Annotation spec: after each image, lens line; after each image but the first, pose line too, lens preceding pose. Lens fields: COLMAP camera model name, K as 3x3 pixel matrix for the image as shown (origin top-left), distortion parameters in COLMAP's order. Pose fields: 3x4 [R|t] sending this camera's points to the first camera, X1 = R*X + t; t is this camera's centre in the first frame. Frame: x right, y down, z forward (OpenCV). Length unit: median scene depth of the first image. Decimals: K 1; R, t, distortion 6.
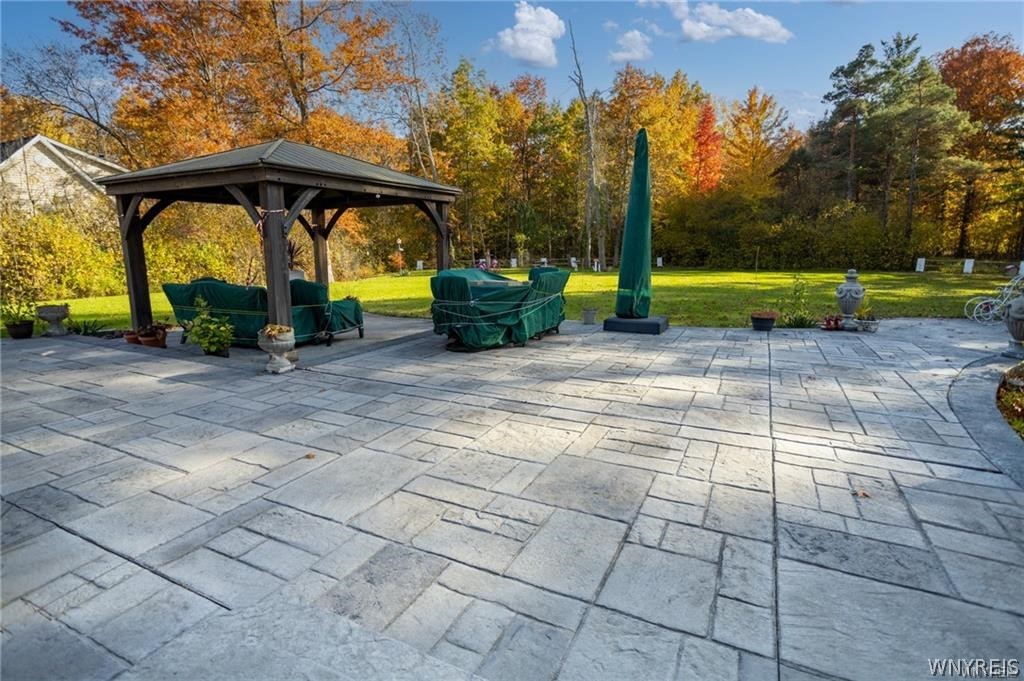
lens RADIAL K [[511.7, 0, 510.5], [0, 511.7, 331.2], [0, 0, 1]] dist [-0.053238, 0.036162]
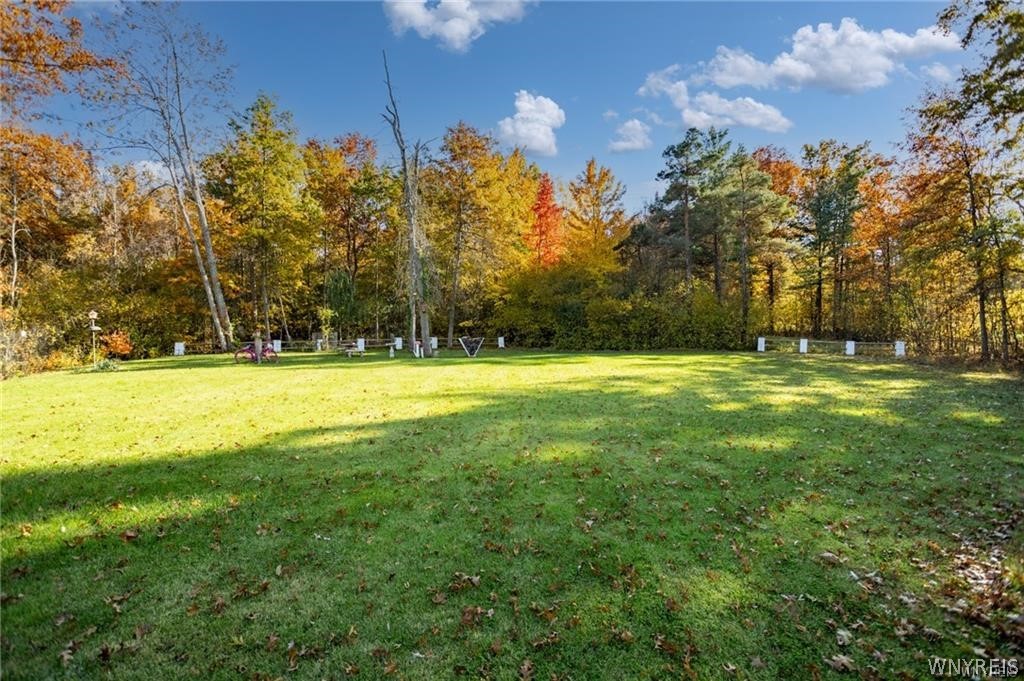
lens RADIAL K [[511.7, 0, 510.5], [0, 511.7, 331.2], [0, 0, 1]] dist [-0.053238, 0.036162]
pose [[0.958321, 0.003522, 0.285672, 0.065637], [0.038418, 0.989253, -0.141074, -0.034328], [-0.283099, 0.146169, 0.947887, 0.185169]]
